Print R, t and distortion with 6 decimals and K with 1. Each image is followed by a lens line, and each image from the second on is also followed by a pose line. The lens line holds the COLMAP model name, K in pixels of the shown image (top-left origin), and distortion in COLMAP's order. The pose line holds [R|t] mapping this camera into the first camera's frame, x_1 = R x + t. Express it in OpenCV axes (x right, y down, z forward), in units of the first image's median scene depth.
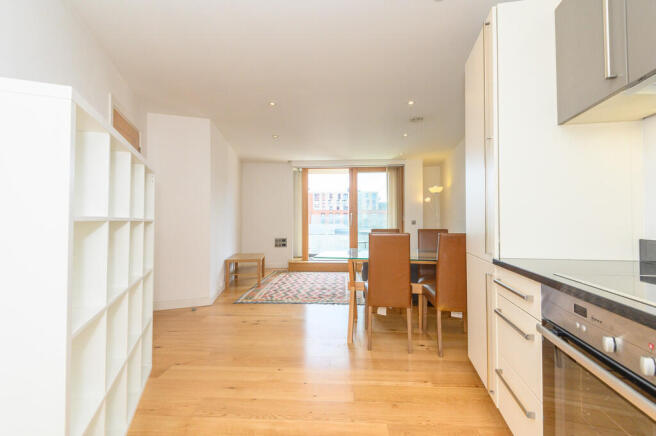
lens RADIAL K [[298.8, 0, 327.9], [0, 298.8, 213.3], [0, 0, 1]] dist [0.000097, 0.000026]
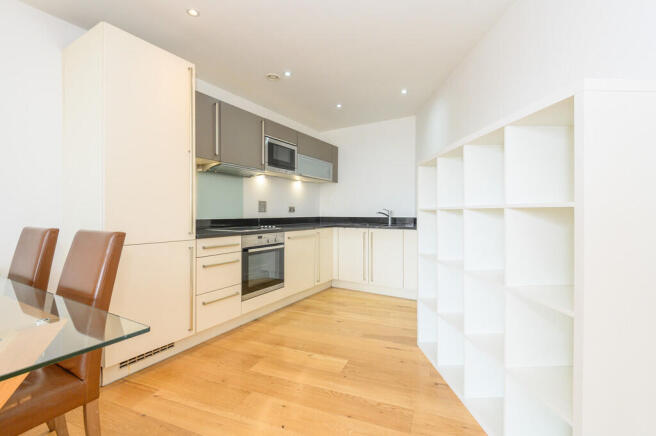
lens RADIAL K [[298.8, 0, 327.9], [0, 298.8, 213.3], [0, 0, 1]] dist [0.000097, 0.000026]
pose [[-0.945921, -0.002220, 0.324390, -0.512989], [-0.011051, 0.999617, -0.025386, 0.066438], [-0.324209, -0.027598, -0.945583, 2.044738]]
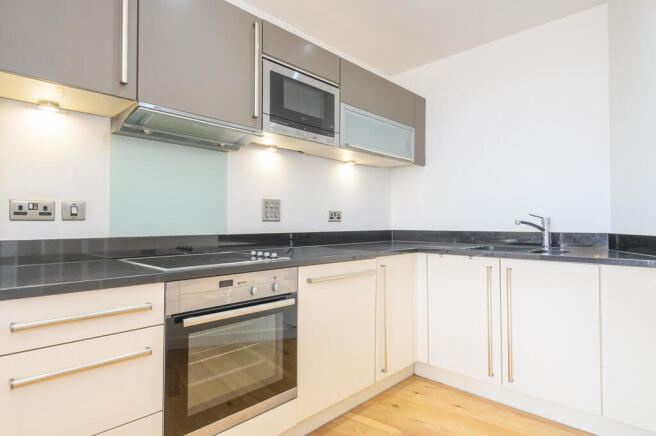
lens RADIAL K [[368.3, 0, 328.0], [0, 368.3, 218.0], [0, 0, 1]] dist [0.023285, 0.000201]
pose [[-0.849191, 0.009821, 0.527995, -0.232648], [-0.013605, 0.999088, -0.040465, 0.044358], [-0.527911, -0.041546, -0.848283, 1.130838]]
